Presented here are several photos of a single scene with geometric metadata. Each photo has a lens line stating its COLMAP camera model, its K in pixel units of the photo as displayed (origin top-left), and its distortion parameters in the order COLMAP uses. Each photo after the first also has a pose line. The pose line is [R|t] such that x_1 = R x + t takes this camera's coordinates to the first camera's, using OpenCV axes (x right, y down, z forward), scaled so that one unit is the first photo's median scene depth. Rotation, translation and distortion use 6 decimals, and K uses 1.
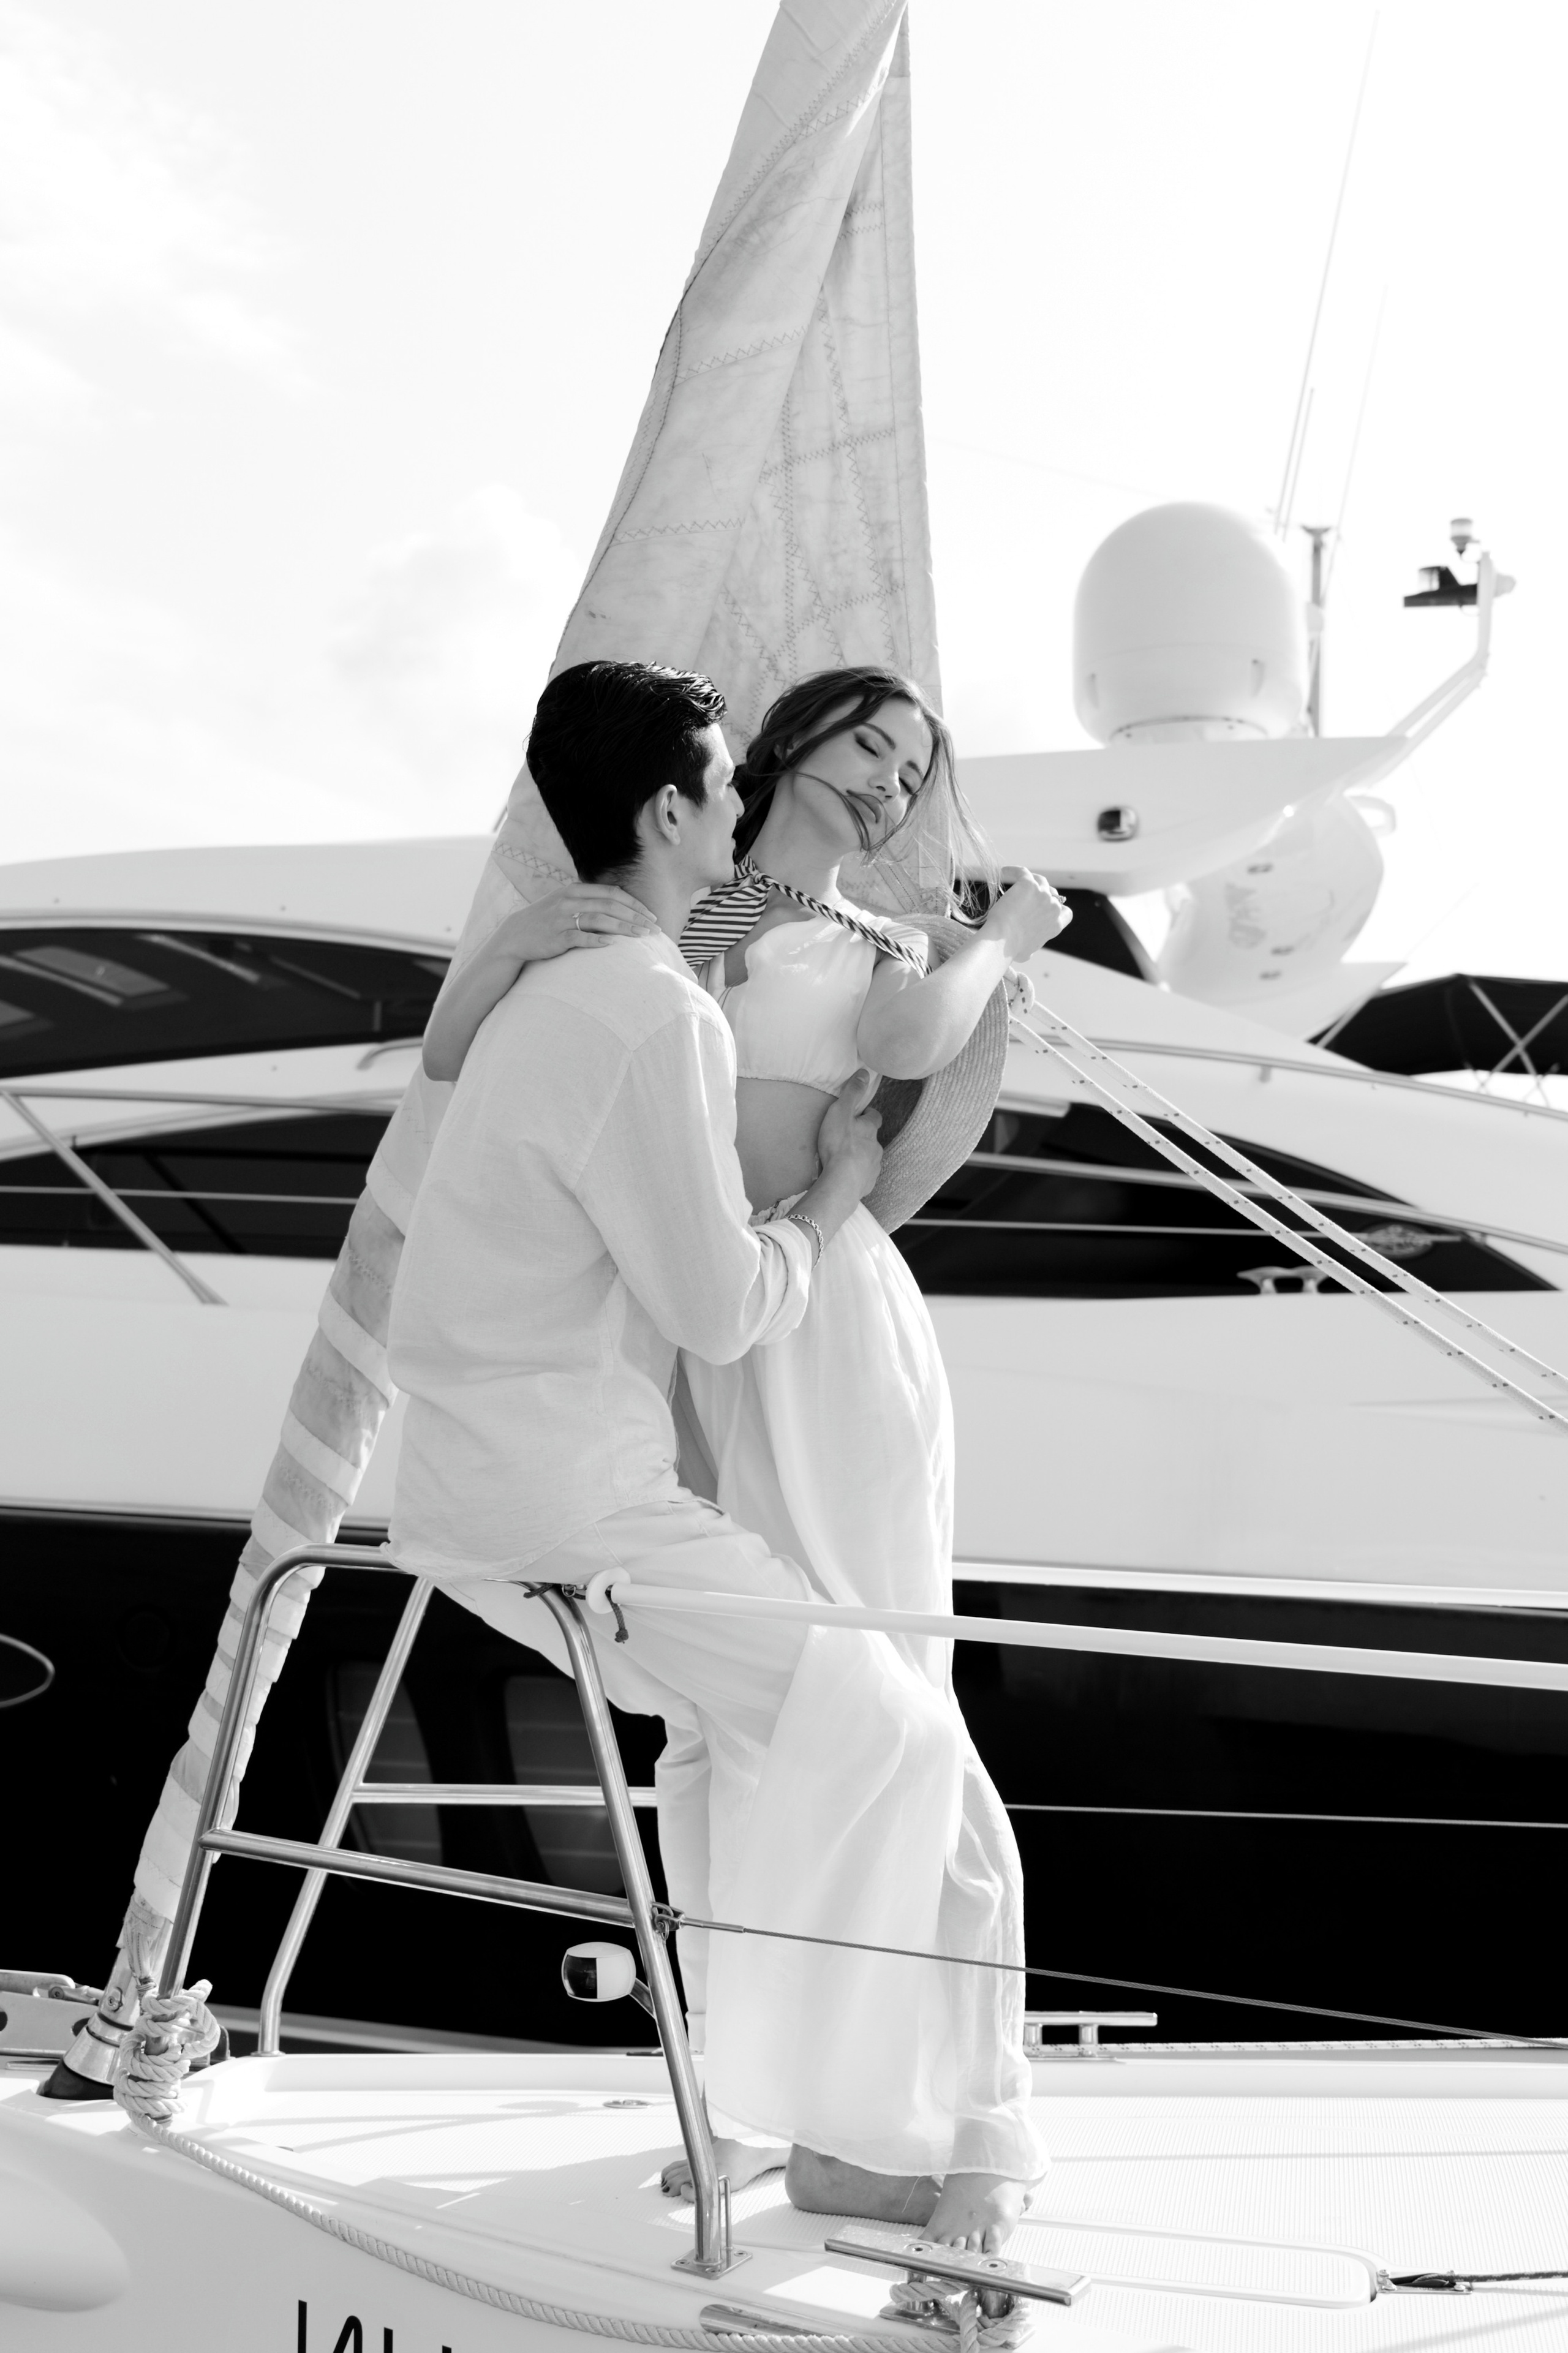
lens RADIAL K [[2740.0, 0, 782.9], [0, 2740.0, 1169.8], [0, 0, 1]] dist [-0.022643, 0.000000]
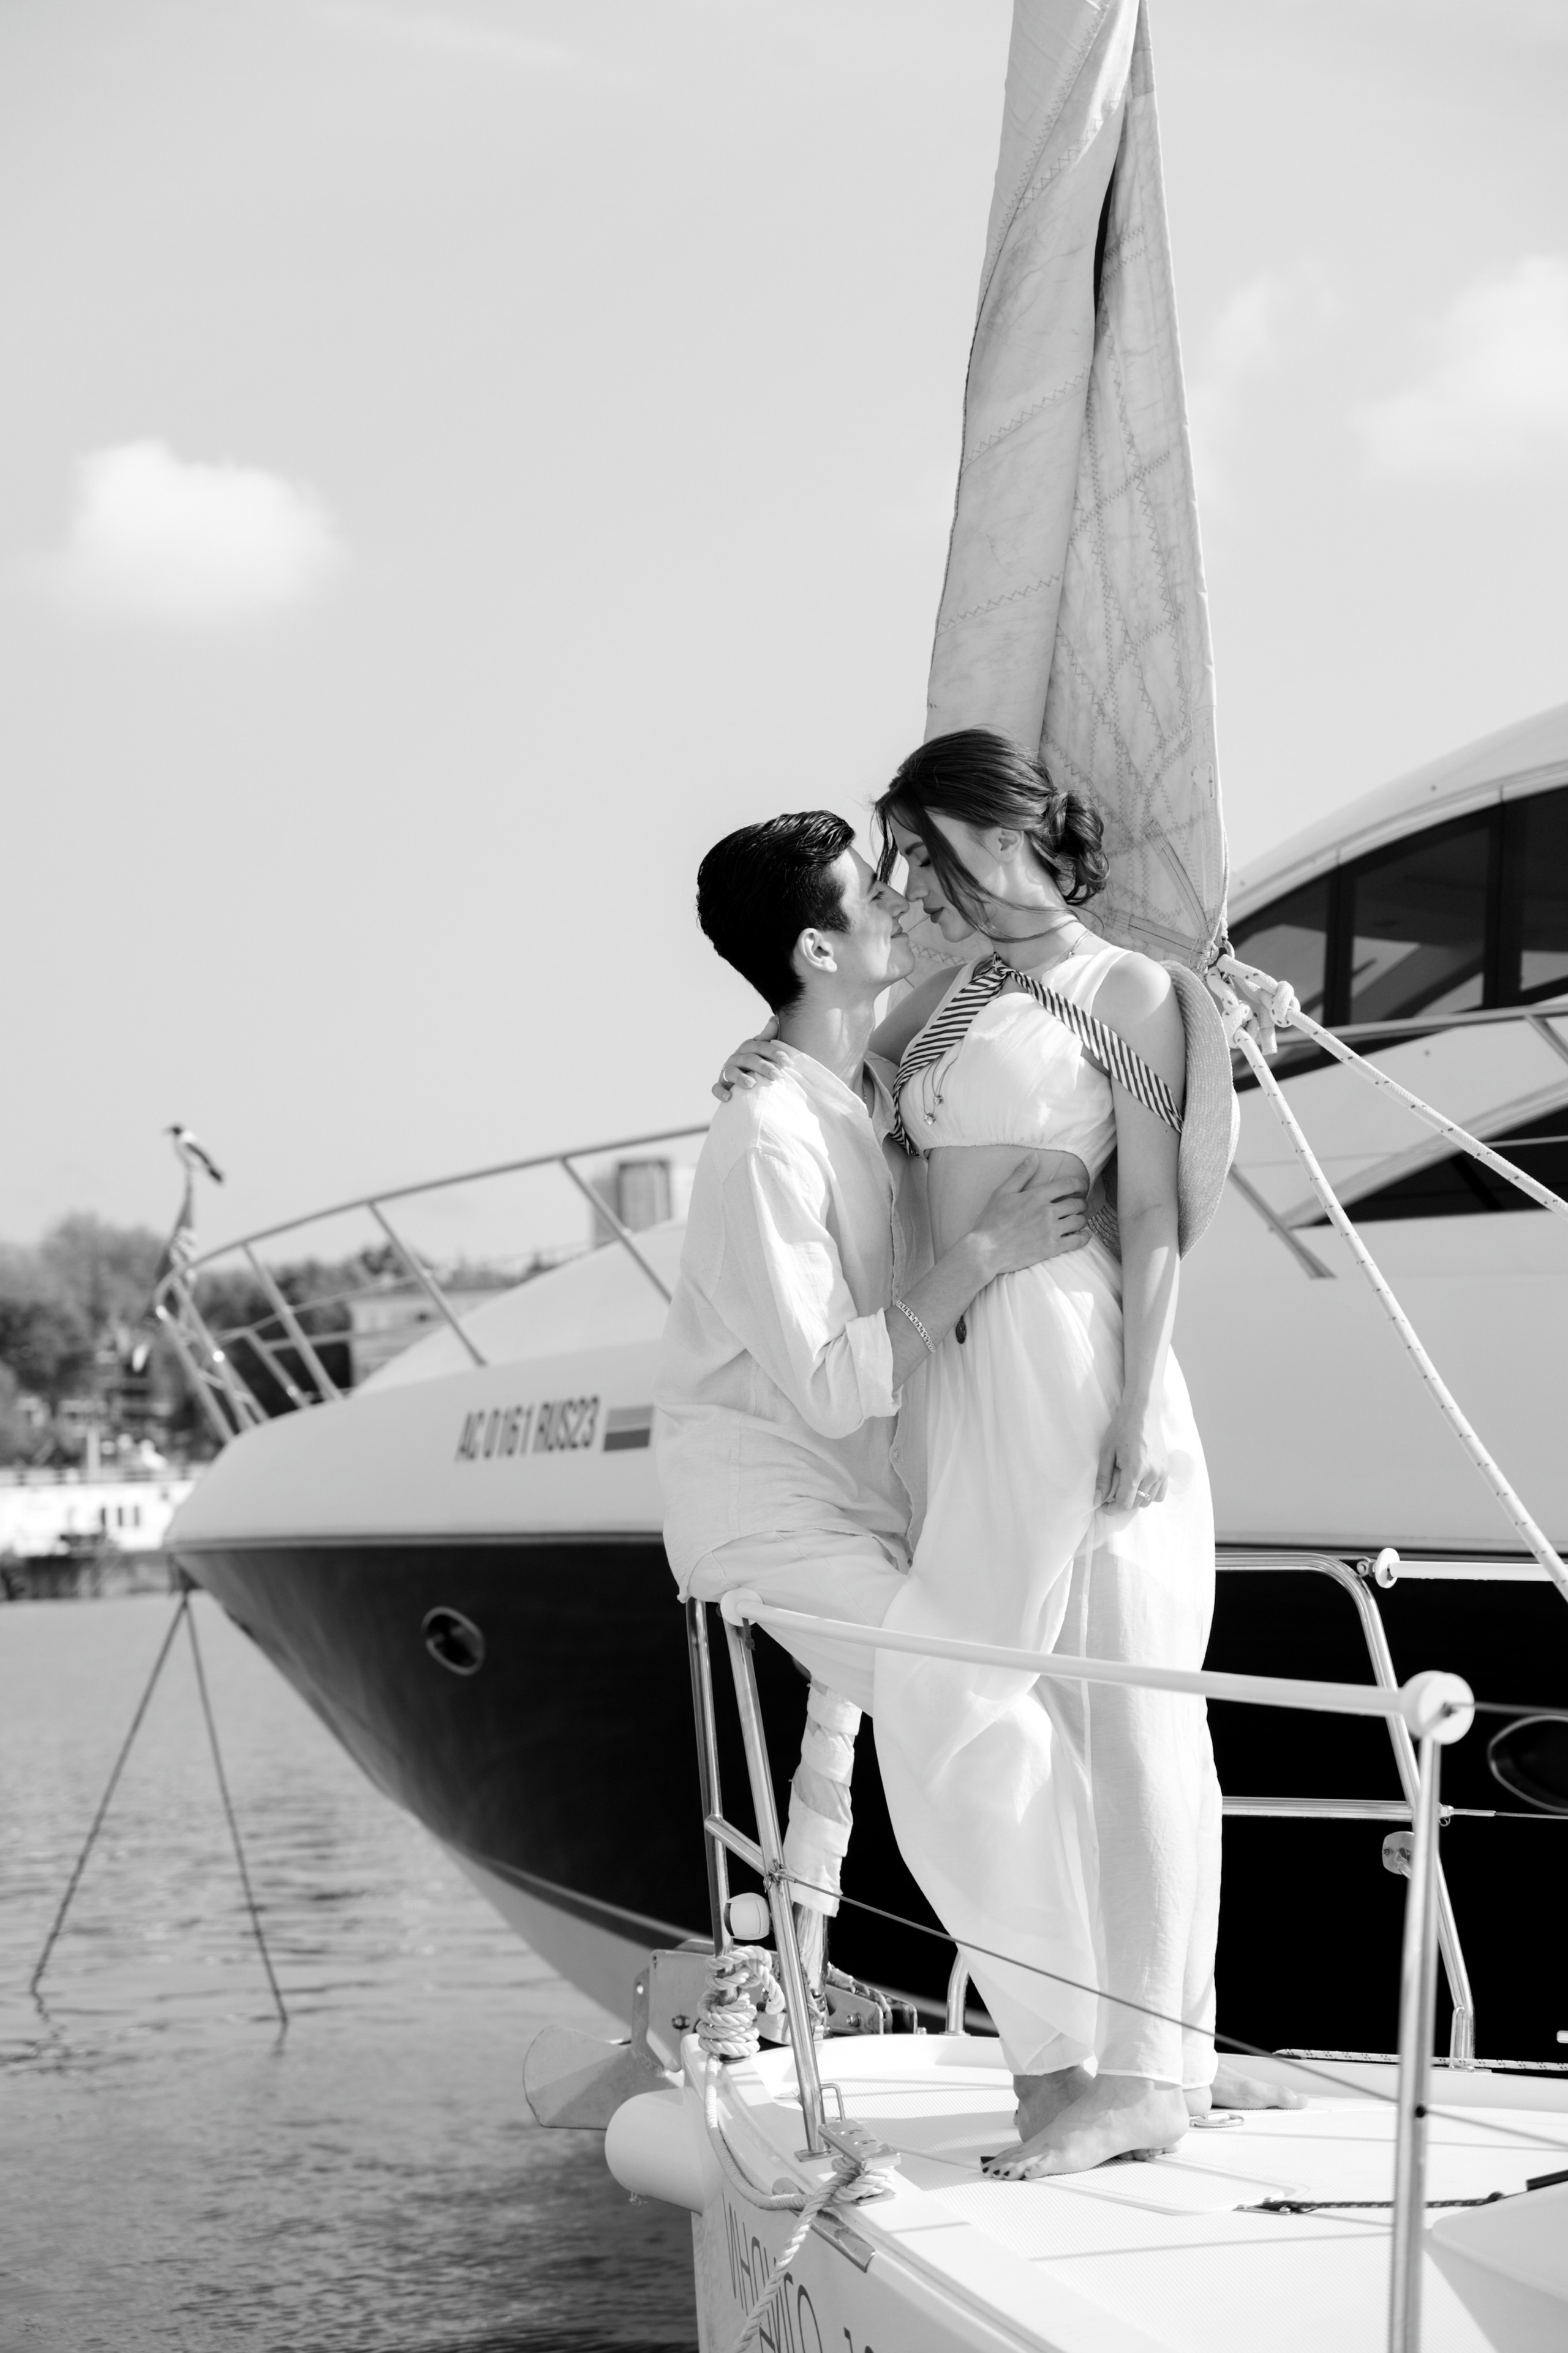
lens RADIAL K [[4794.4, 0, 790.1], [0, 4794.4, 1184.5], [0, 0, 1]] dist [-0.071471, 0.000000]
pose [[0.661500, -0.097947, -0.743521, 1.233391], [0.134622, 0.990839, -0.010755, -0.003691], [0.737763, -0.092980, 0.668626, -0.305367]]
